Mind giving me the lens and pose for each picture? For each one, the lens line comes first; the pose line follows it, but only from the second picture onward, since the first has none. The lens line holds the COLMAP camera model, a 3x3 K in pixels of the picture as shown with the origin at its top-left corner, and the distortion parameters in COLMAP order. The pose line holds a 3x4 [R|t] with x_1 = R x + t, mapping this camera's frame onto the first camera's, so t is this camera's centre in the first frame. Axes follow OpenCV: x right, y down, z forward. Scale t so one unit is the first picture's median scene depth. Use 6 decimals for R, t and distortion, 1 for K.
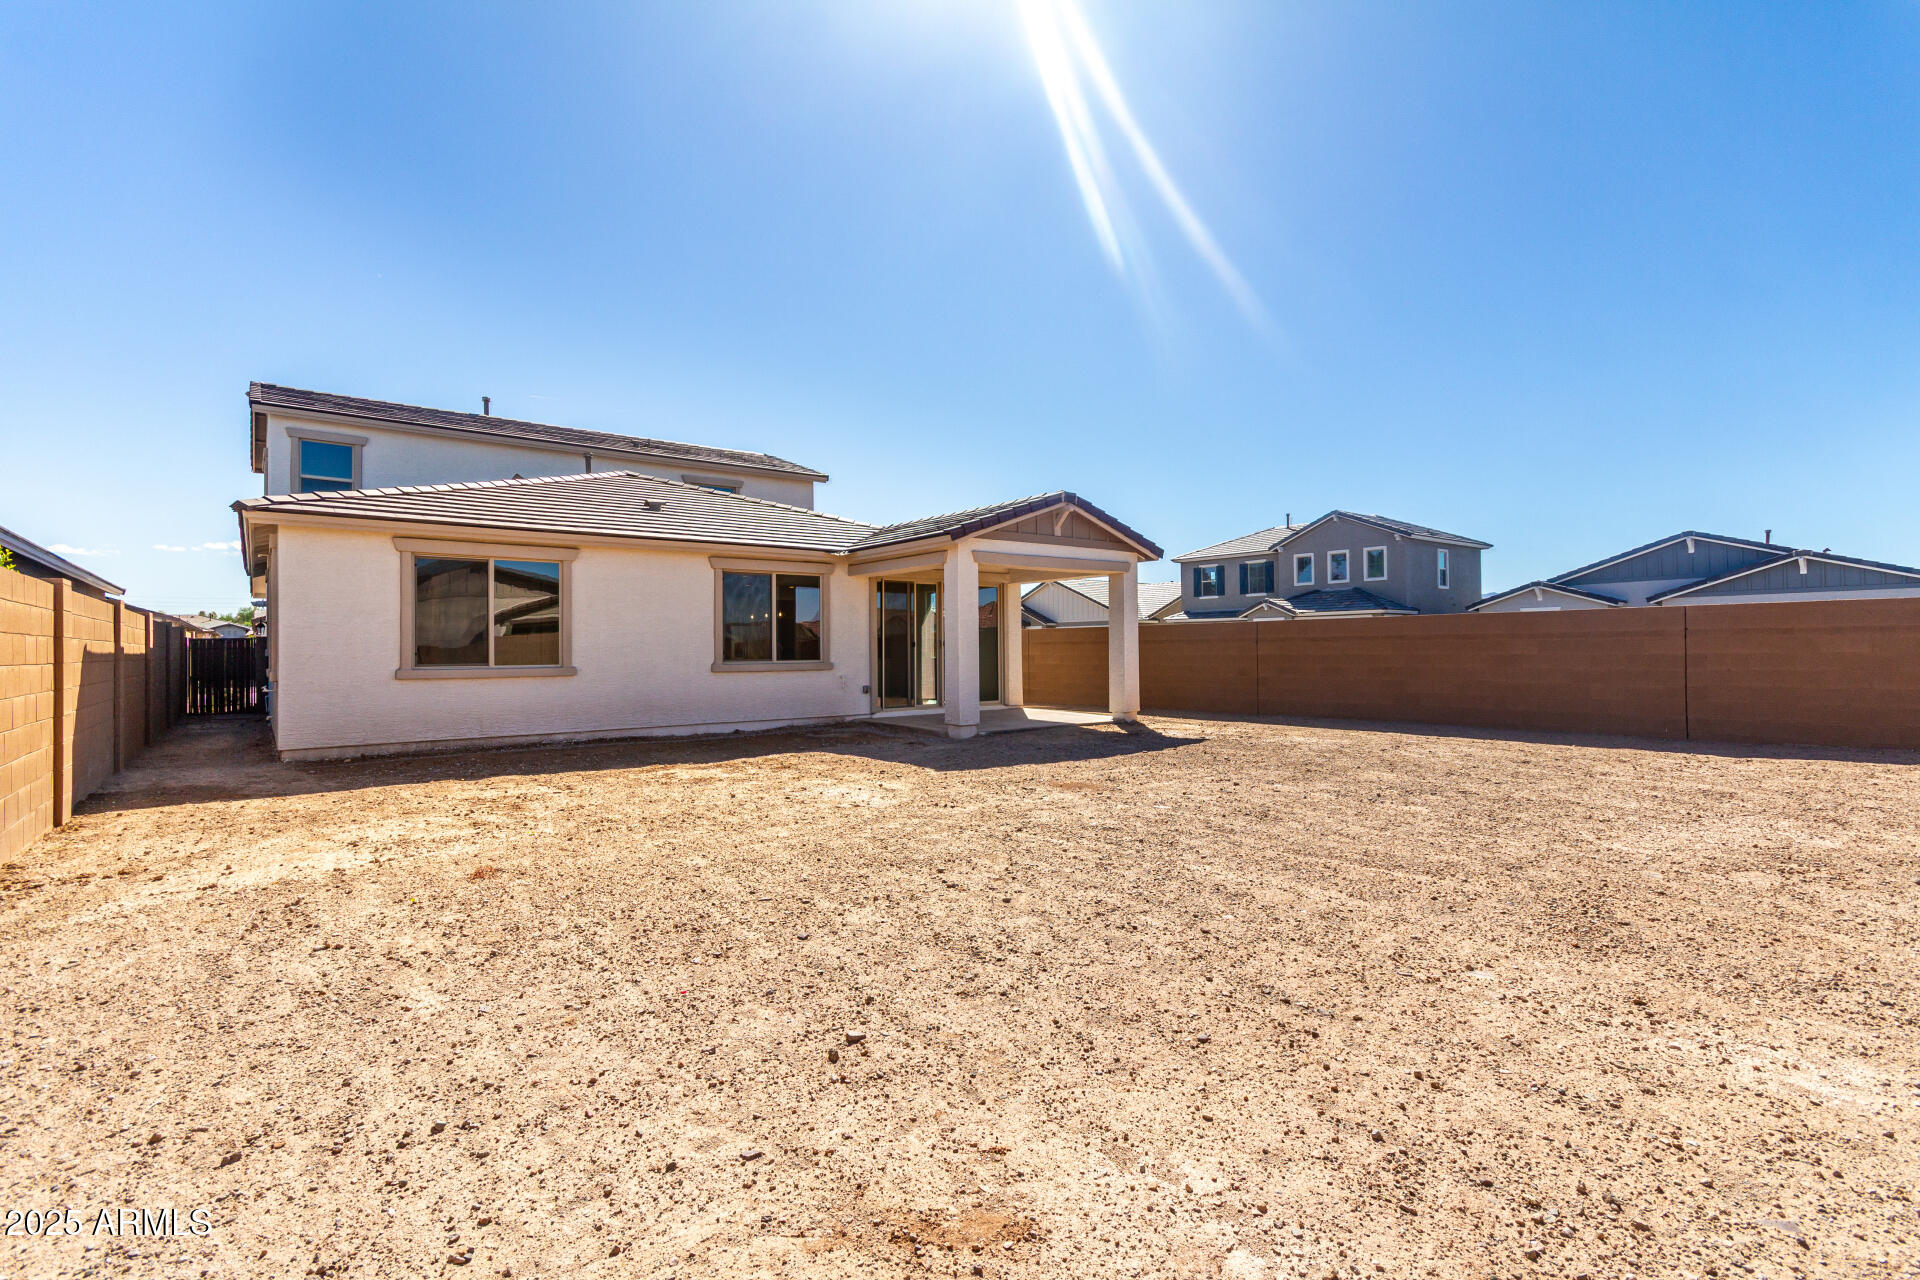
lens RADIAL K [[893.6, 0, 965.3], [0, 893.6, 632.3], [0, 0, 1]] dist [0.004113, 0.001287]
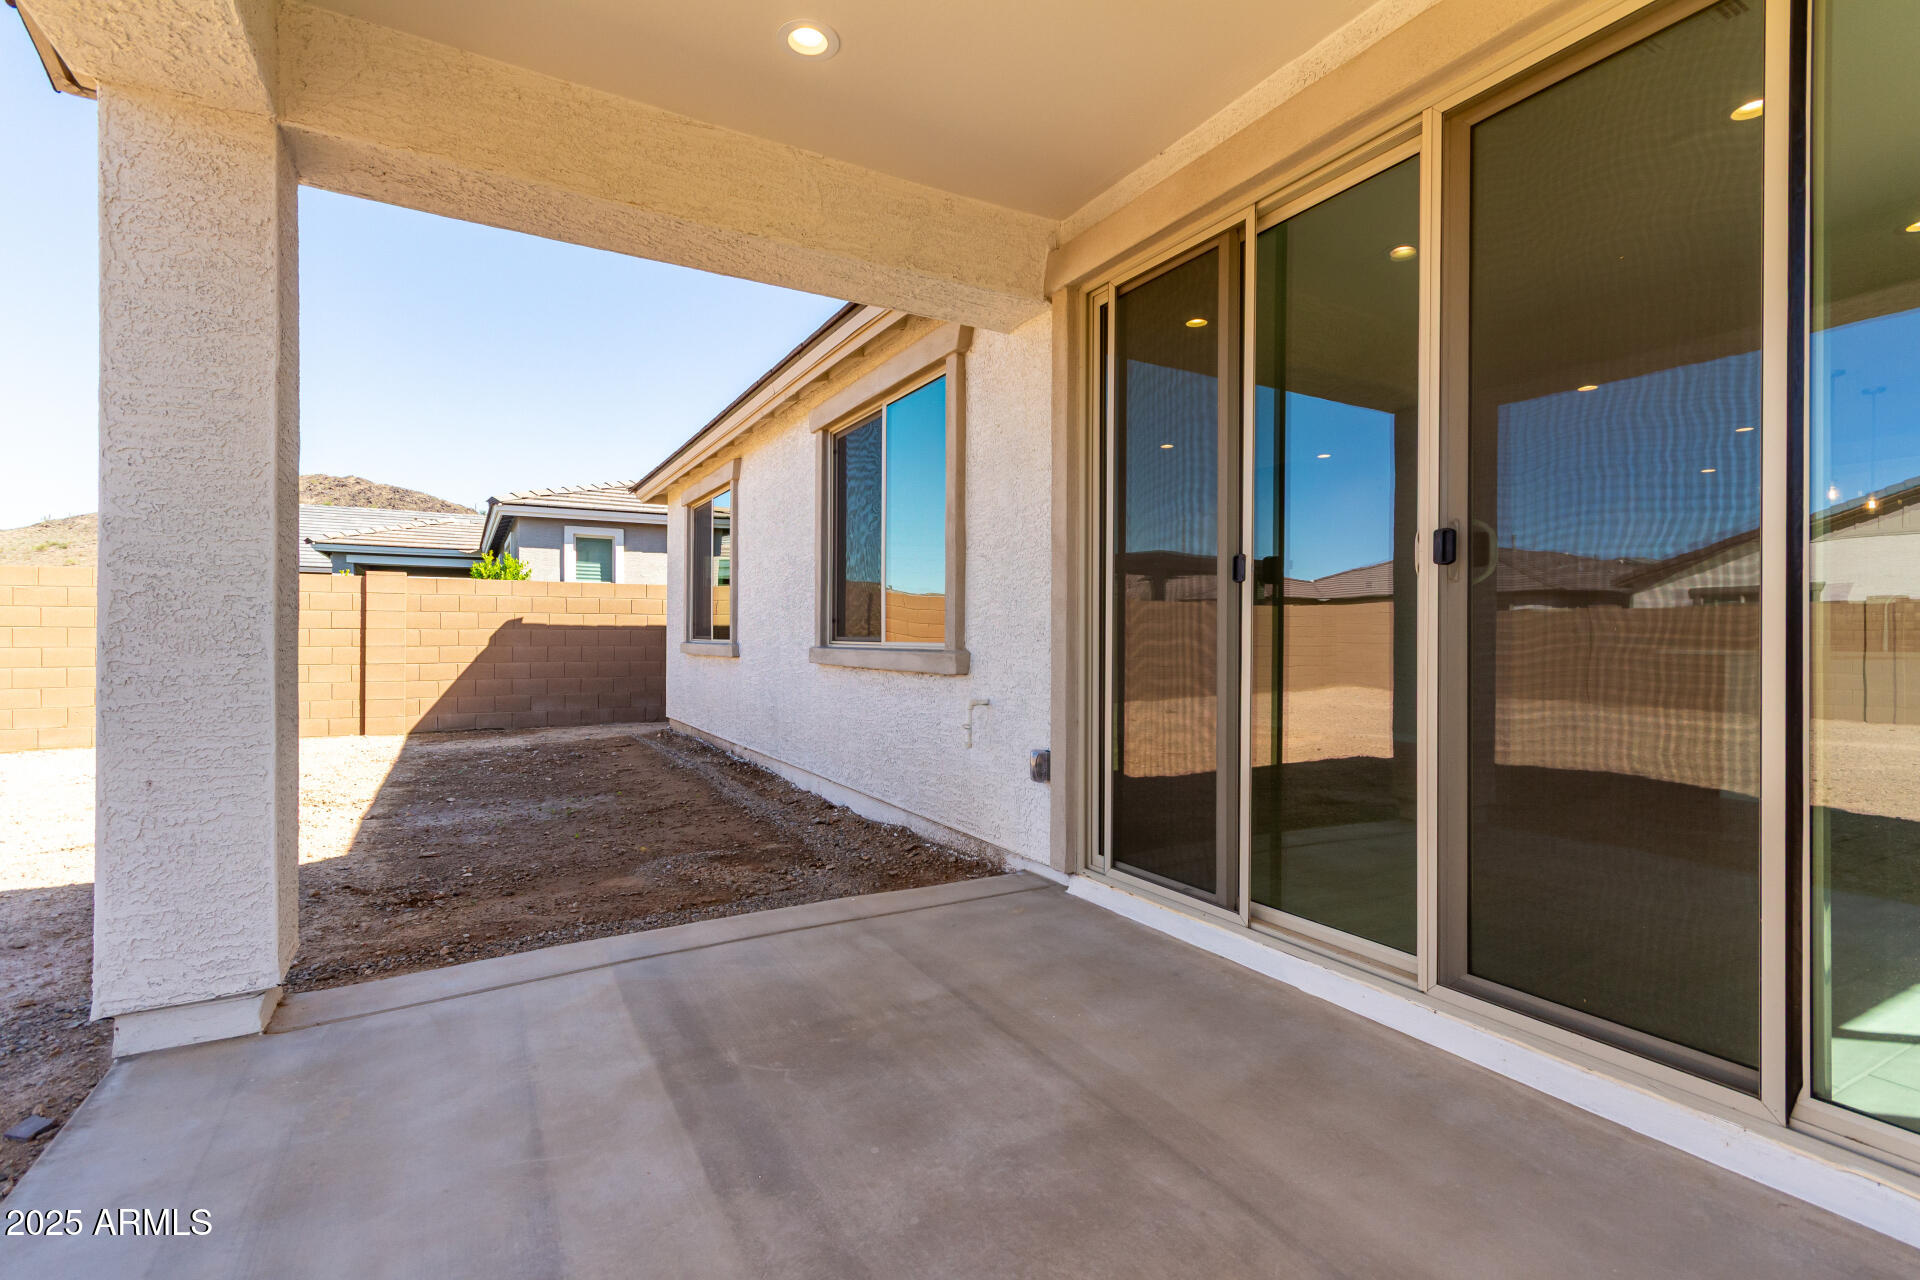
lens RADIAL K [[893.6, 0, 965.3], [0, 893.6, 632.3], [0, 0, 1]] dist [0.004113, 0.001287]
pose [[-0.151233, 0.000434, -0.988498, 0.151562], [0.015057, 0.999885, -0.001865, 0.029757], [0.988383, -0.015166, -0.151222, 1.115010]]
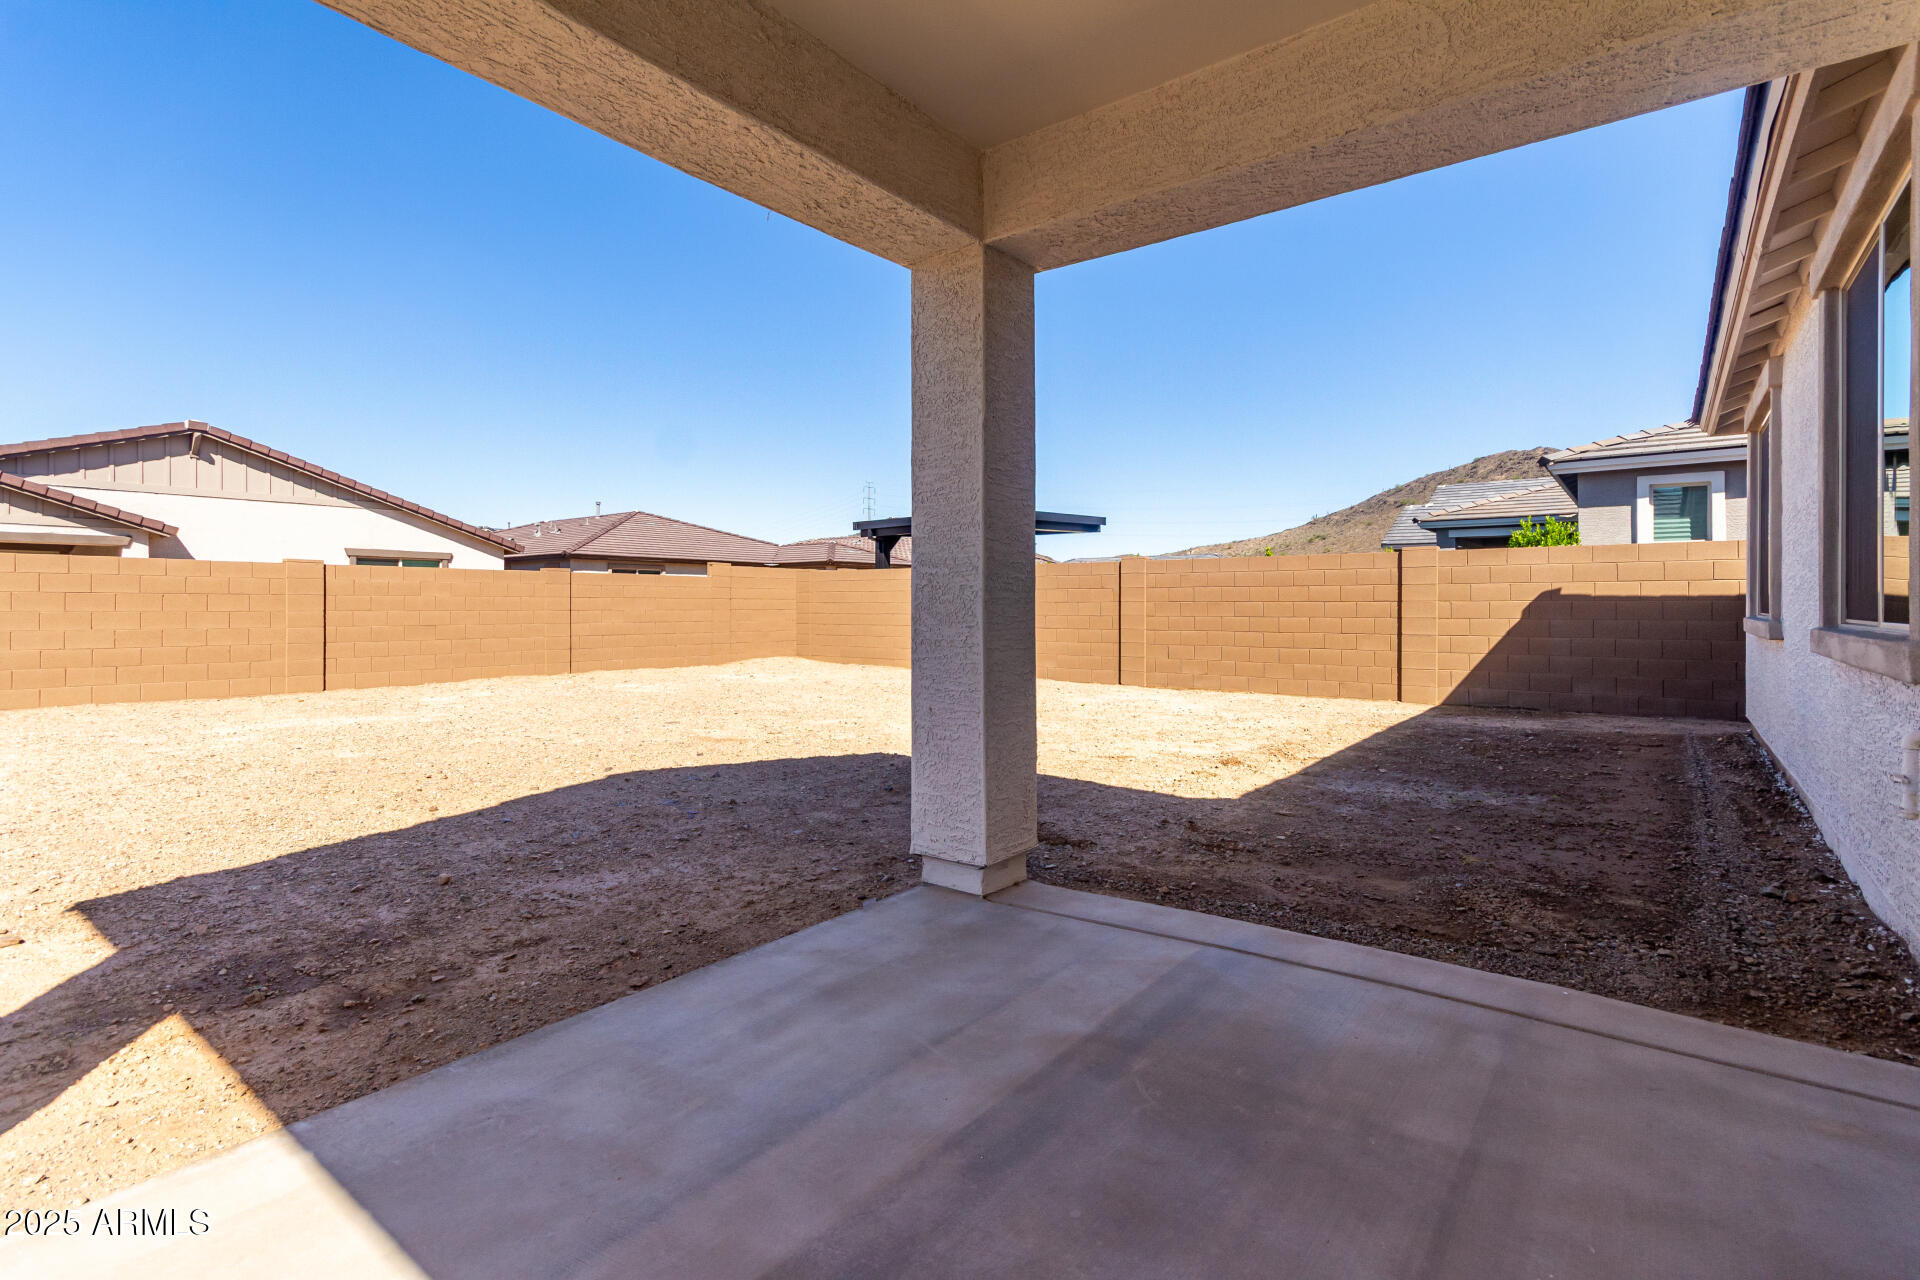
lens RADIAL K [[906.2, 0, 957.1], [0, 906.2, 605.2], [0, 0, 1]] dist [0.001678, 0.000399]
pose [[-0.972148, 0.005565, -0.234304, 0.060118], [0.009386, 0.999841, -0.015194, 0.029602], [0.234182, -0.016970, -0.972045, 1.195068]]
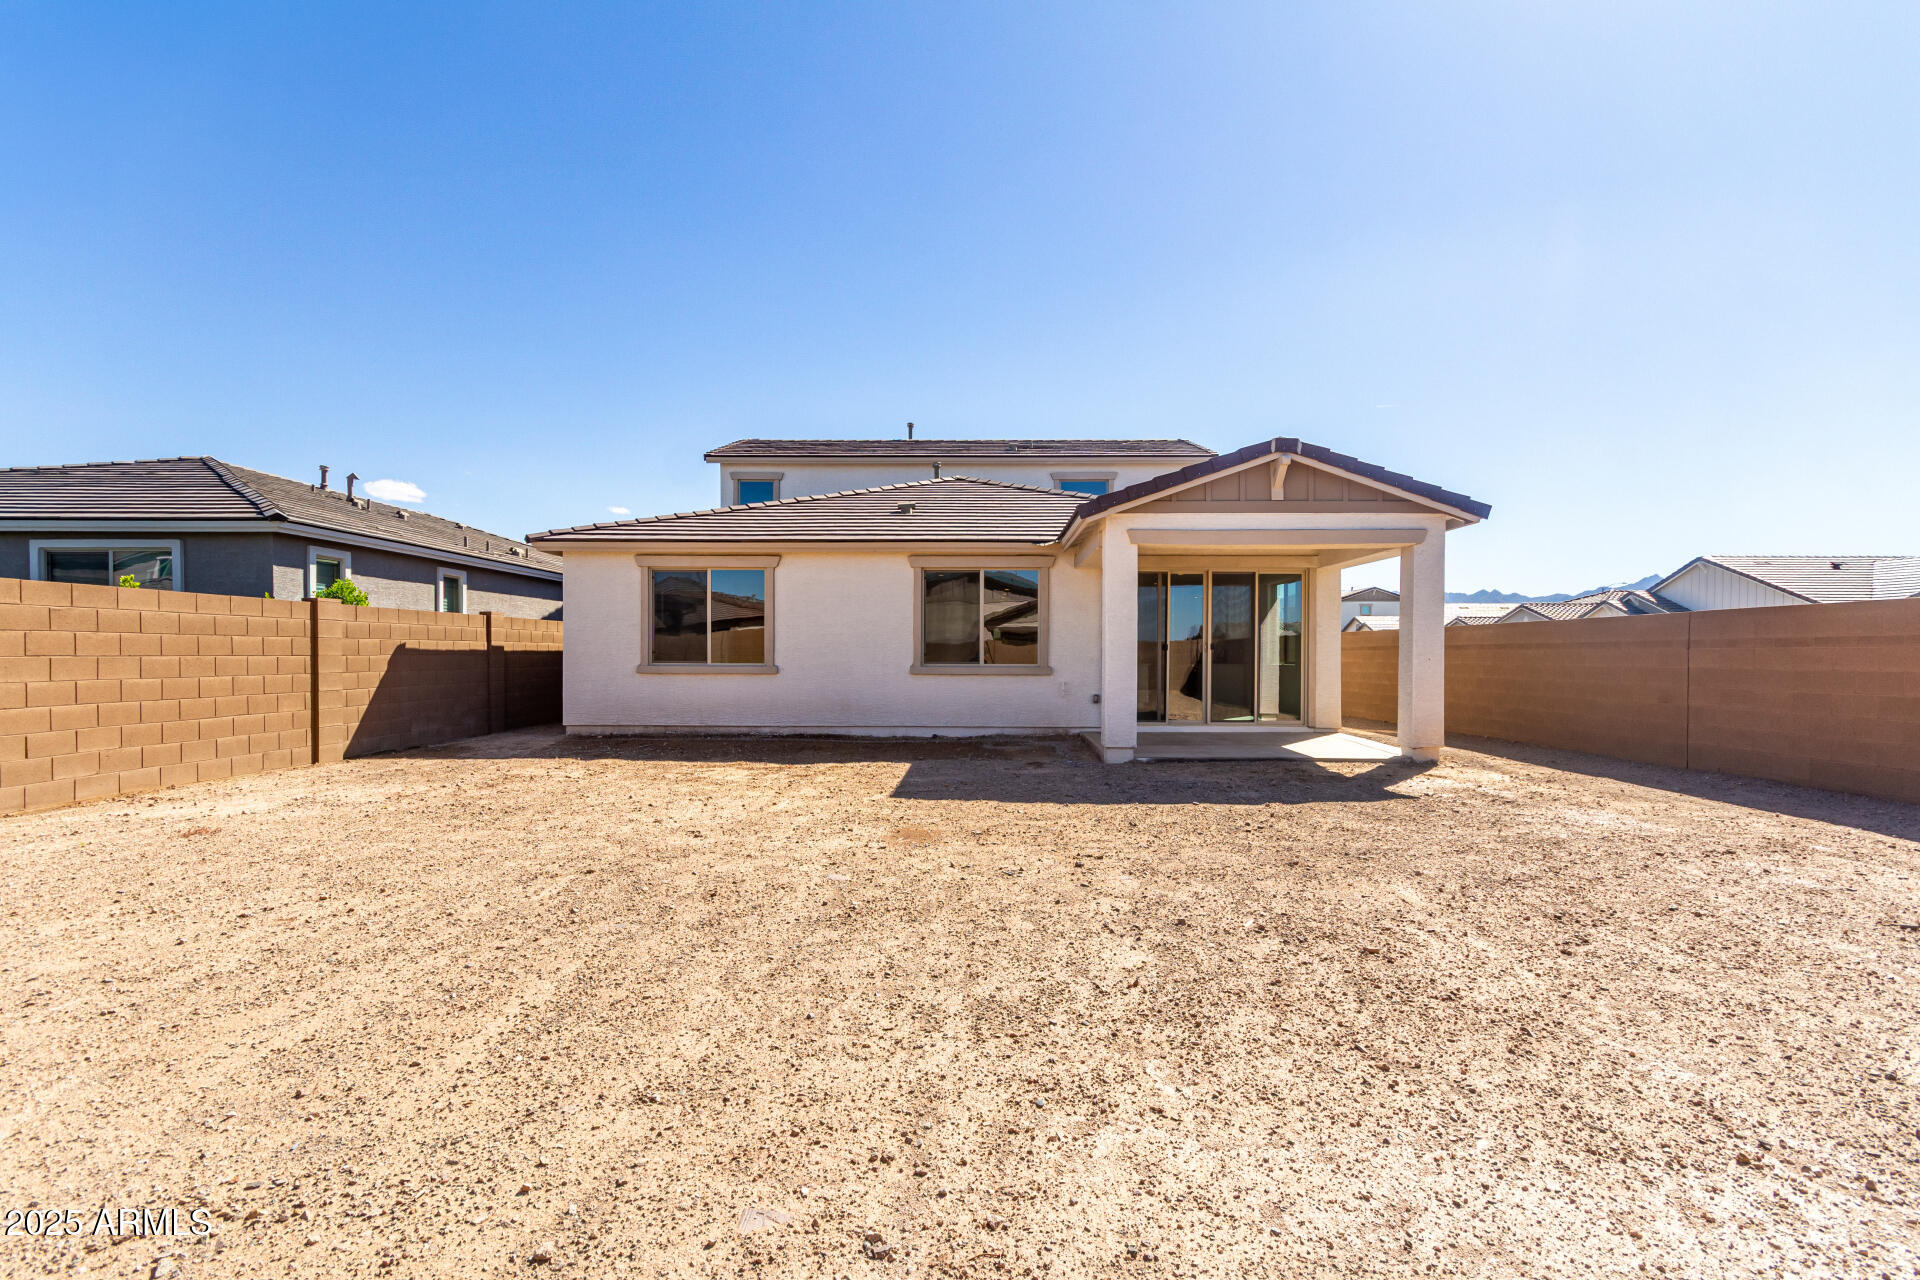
lens RADIAL K [[897.2, 0, 967.3], [0, 897.2, 663.0], [0, 0, 1]] dist [0.002489, 0.000590]
pose [[0.776299, 0.017361, -0.630125, 0.374766], [0.002599, 0.999524, 0.030741, 0.002413], [0.630359, -0.025501, 0.775885, 0.272585]]
